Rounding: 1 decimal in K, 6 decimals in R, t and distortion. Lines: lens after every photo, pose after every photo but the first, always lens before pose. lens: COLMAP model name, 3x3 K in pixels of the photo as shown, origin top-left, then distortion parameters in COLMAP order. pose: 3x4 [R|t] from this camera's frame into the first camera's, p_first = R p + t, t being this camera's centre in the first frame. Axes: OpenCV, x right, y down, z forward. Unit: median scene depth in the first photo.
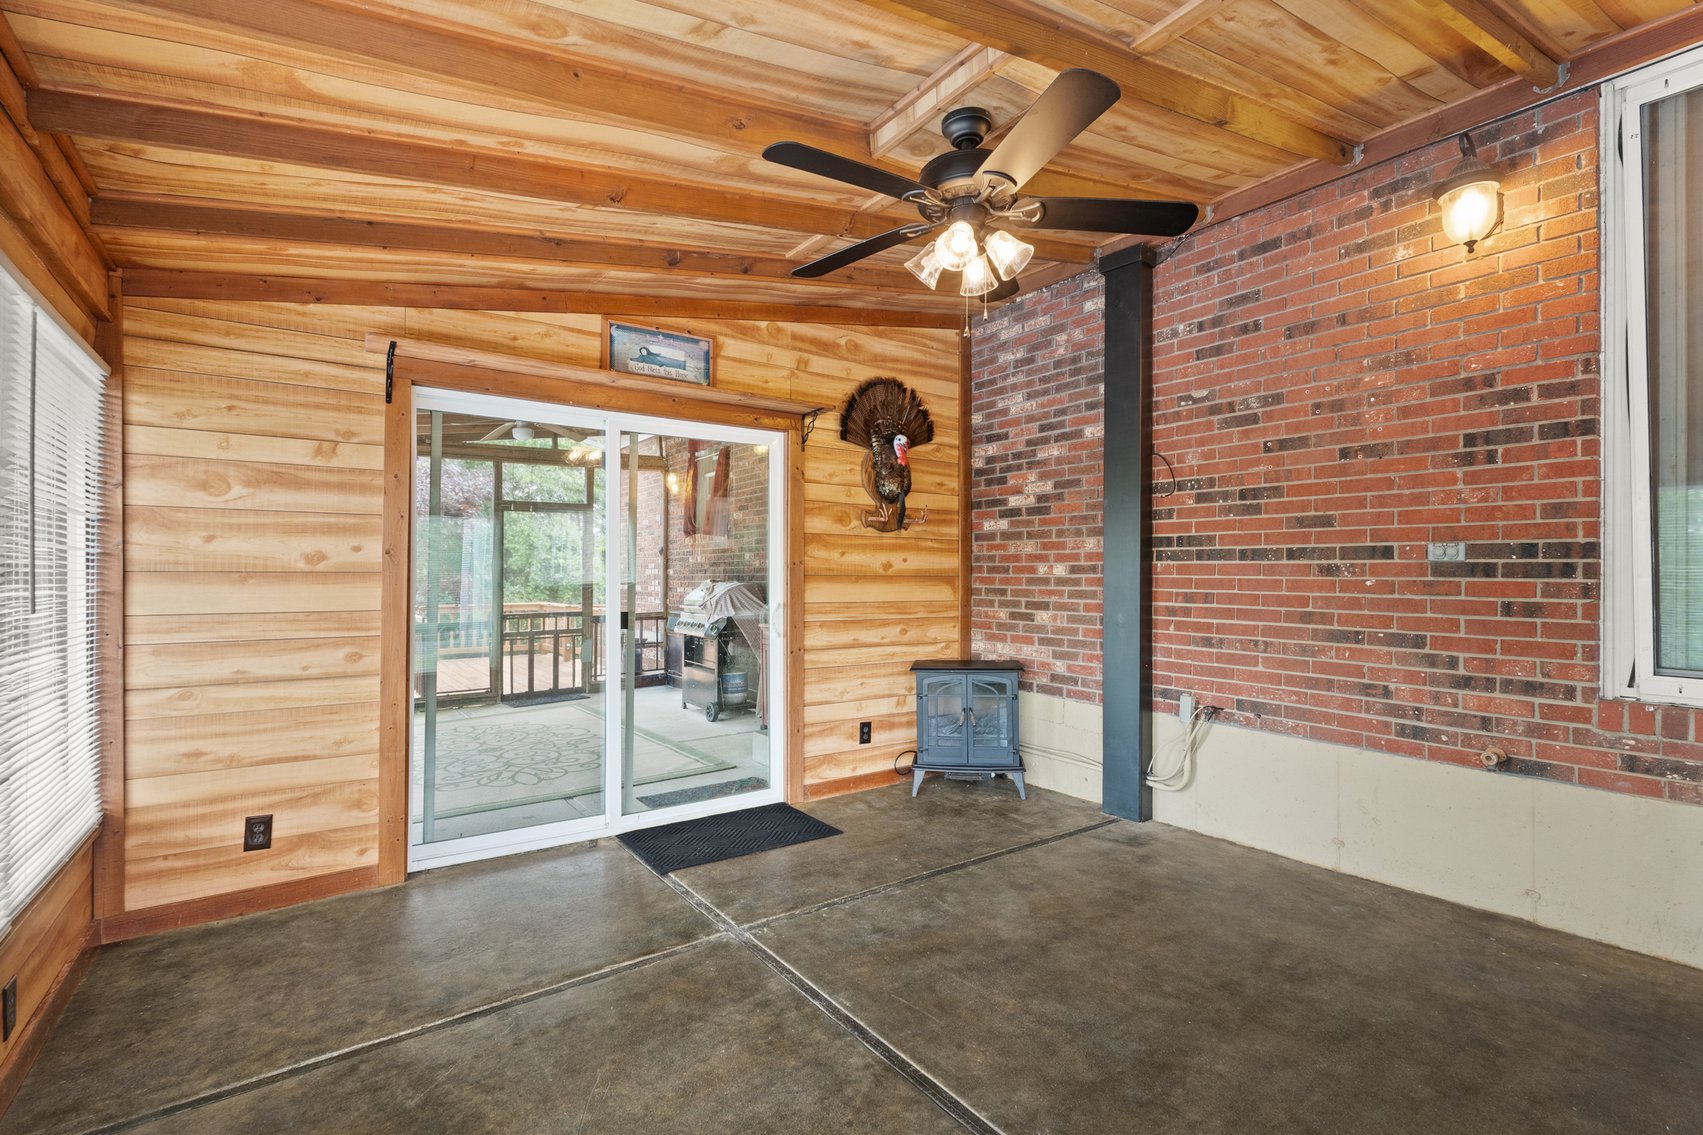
lens RADIAL K [[761.4, 0, 853.6], [0, 761.4, 560.9], [0, 0, 1]] dist [0.000445, -0.000198]
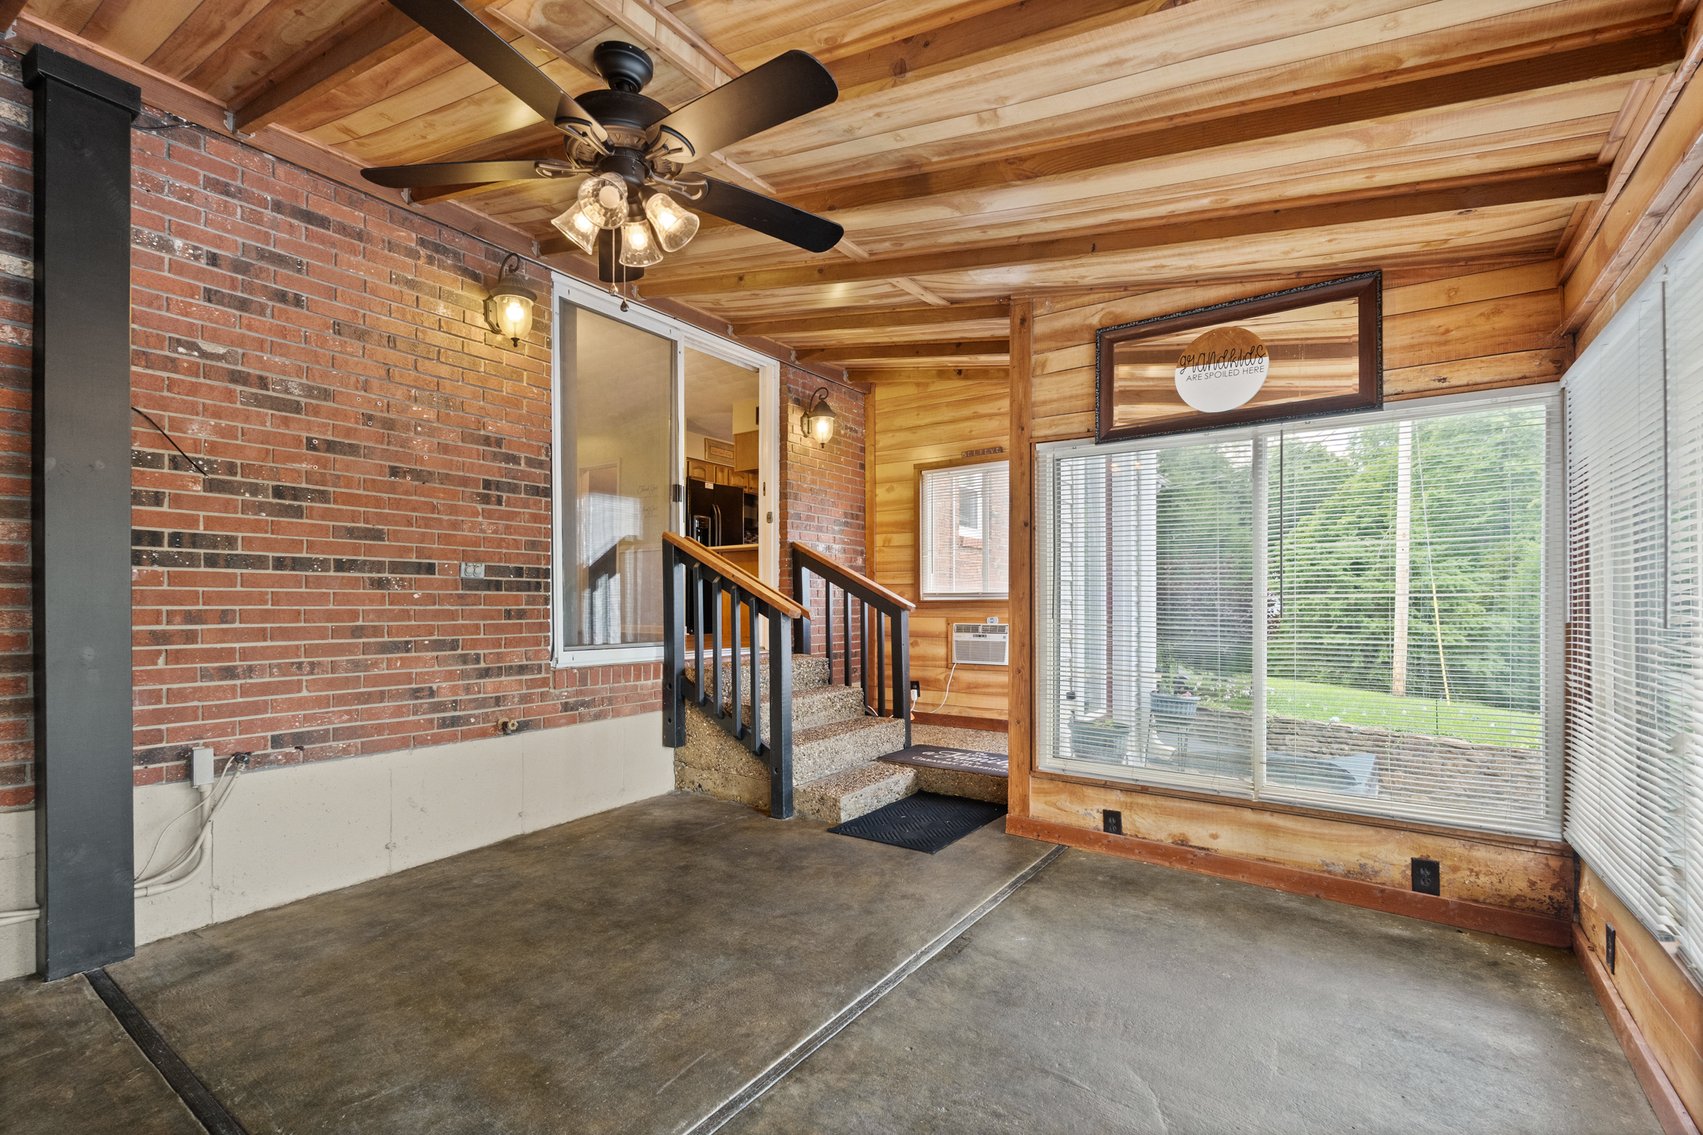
lens RADIAL K [[767.3, 0, 856.0], [0, 767.3, 592.9], [0, 0, 1]] dist [-0.002439, -0.000583]
pose [[-0.329049, 0.004323, 0.944303, -0.547280], [-0.018815, 0.999761, -0.011133, 0.024246], [-0.944126, -0.021430, -0.328889, 0.736531]]
